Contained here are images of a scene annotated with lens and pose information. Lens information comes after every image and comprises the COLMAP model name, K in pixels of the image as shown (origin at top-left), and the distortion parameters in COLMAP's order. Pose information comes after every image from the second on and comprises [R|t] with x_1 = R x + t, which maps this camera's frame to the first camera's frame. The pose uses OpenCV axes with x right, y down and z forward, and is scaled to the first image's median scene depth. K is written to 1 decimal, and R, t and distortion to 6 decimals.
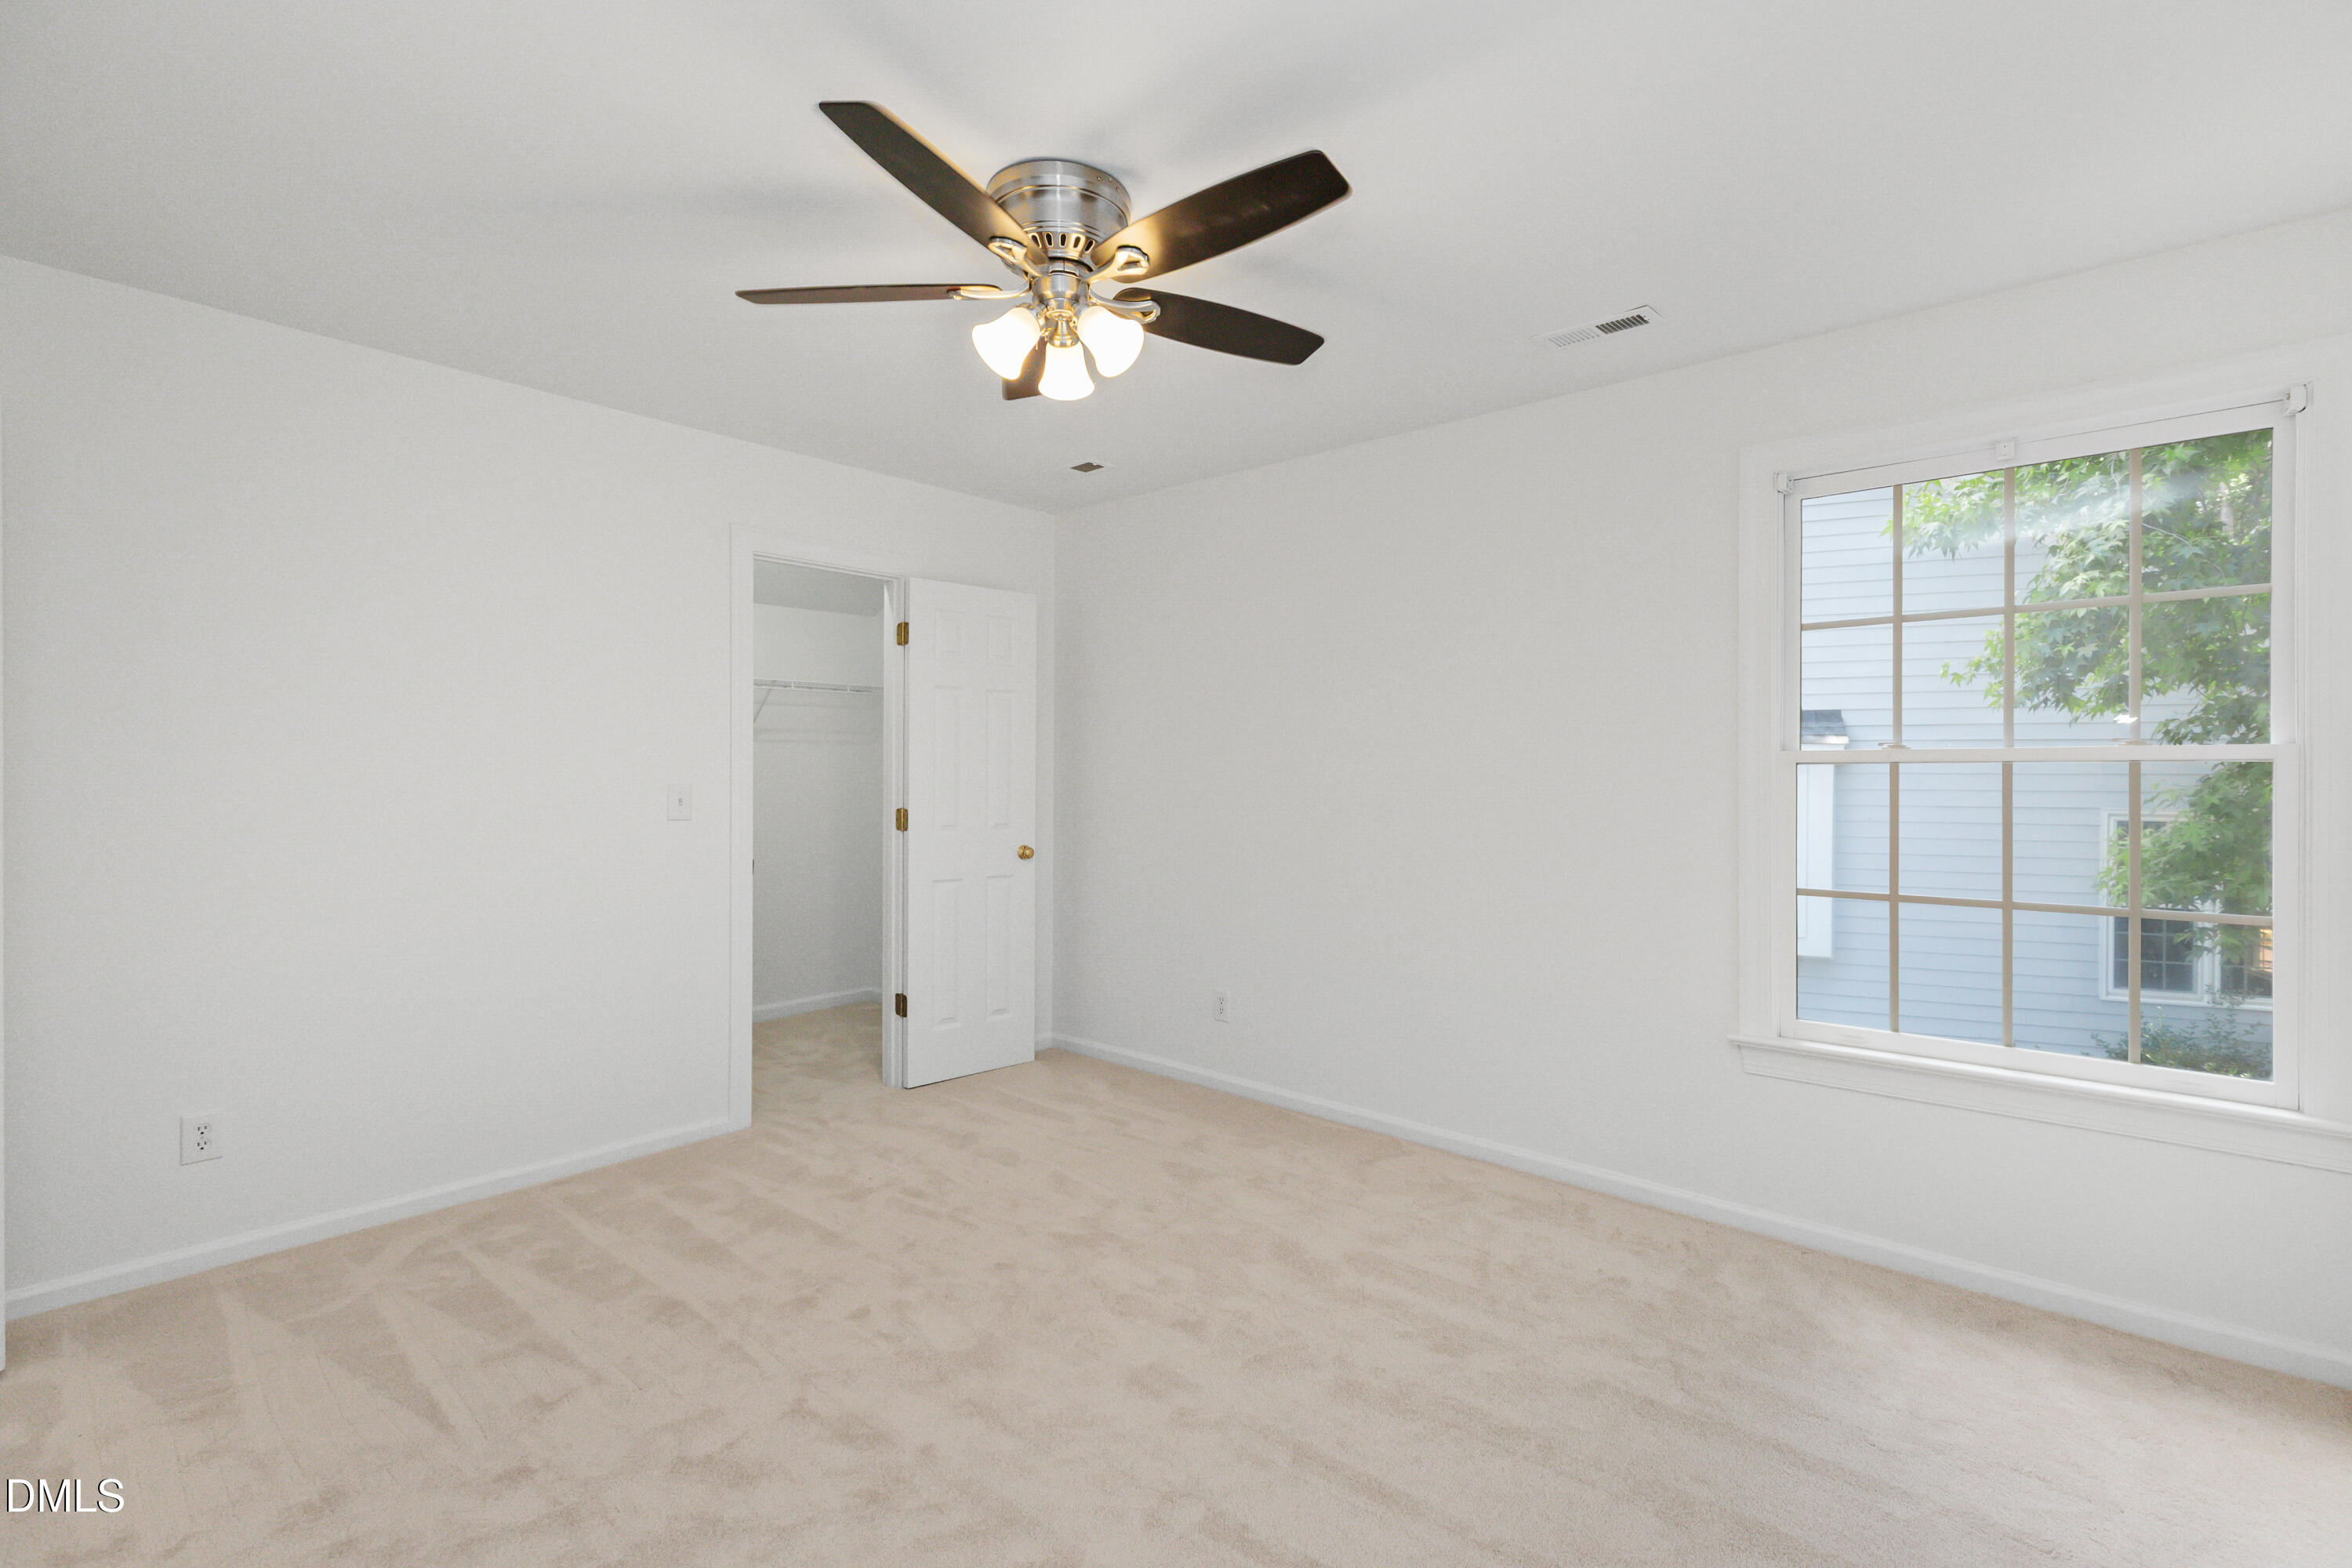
lens RADIAL K [[1081.8, 0, 1176.0], [0, 1081.8, 784.0], [0, 0, 1]] dist [0.001361, 0.000332]
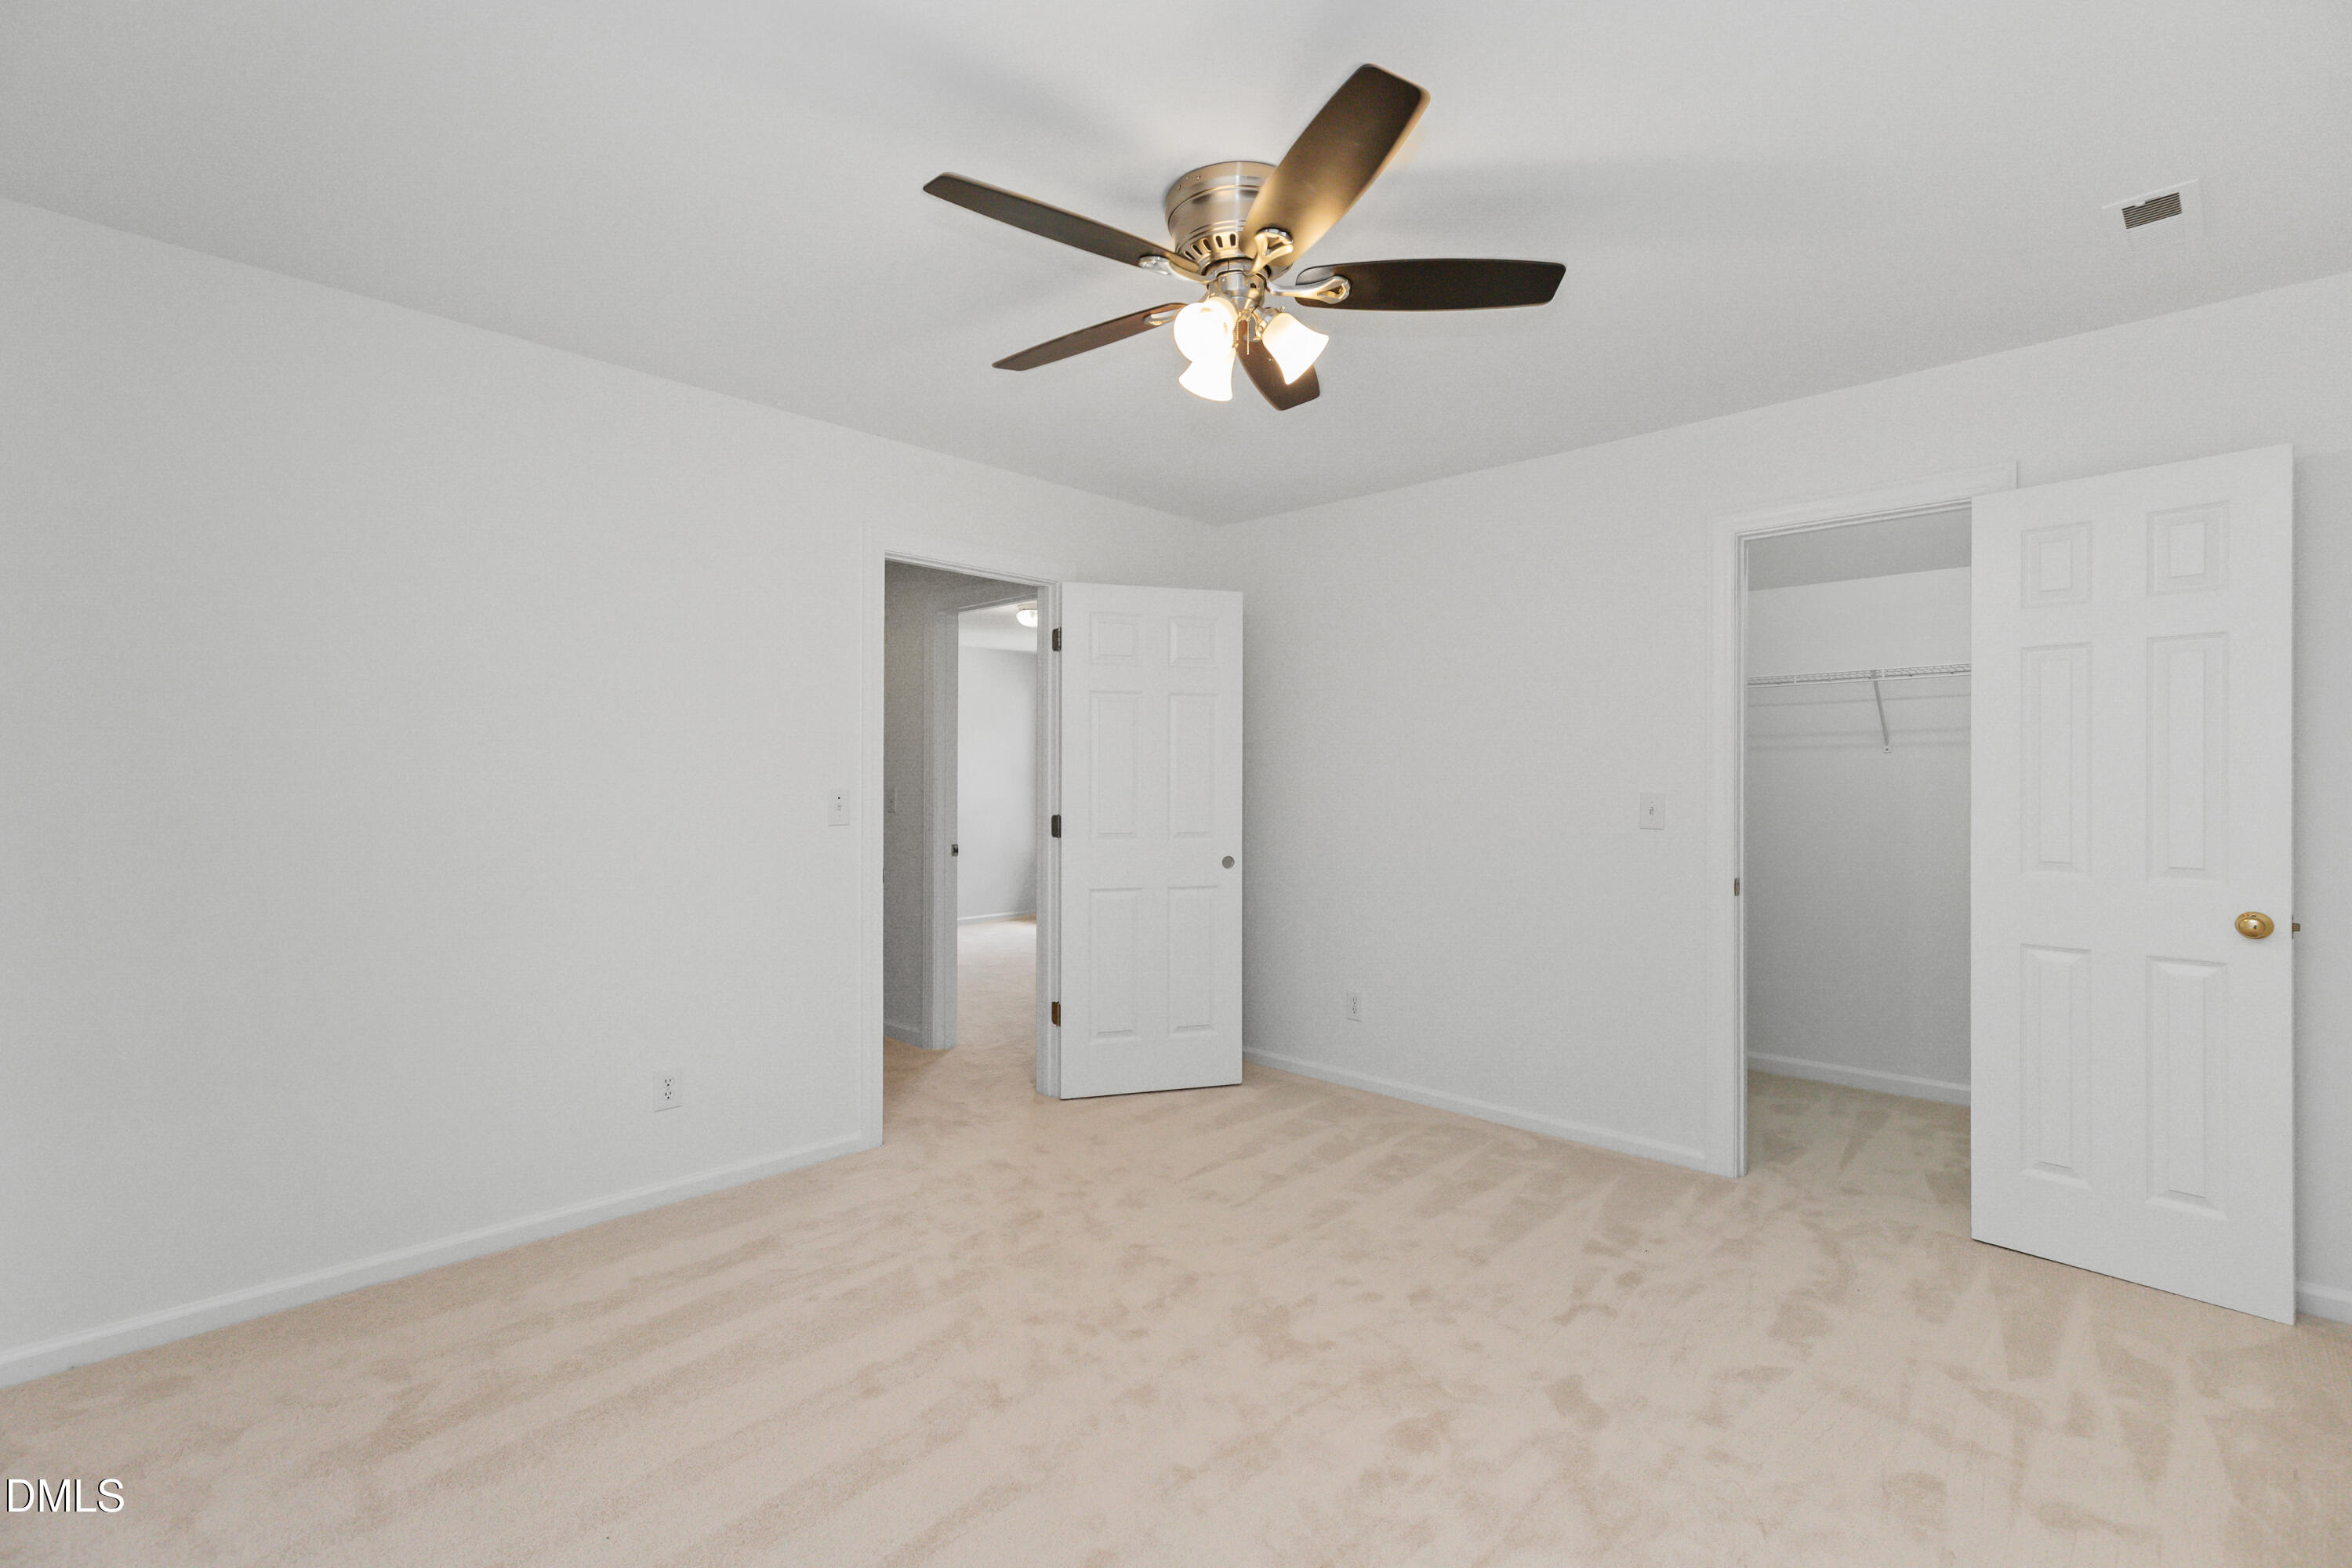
lens RADIAL K [[1081.8, 0, 1176.0], [0, 1081.8, 784.0], [0, 0, 1]] dist [0.001361, 0.000332]
pose [[-0.060477, -0.000423, -0.998170, 0.629529], [-0.014123, 0.999900, 0.000431, -0.002966], [0.998070, 0.014123, -0.060477, 0.703024]]
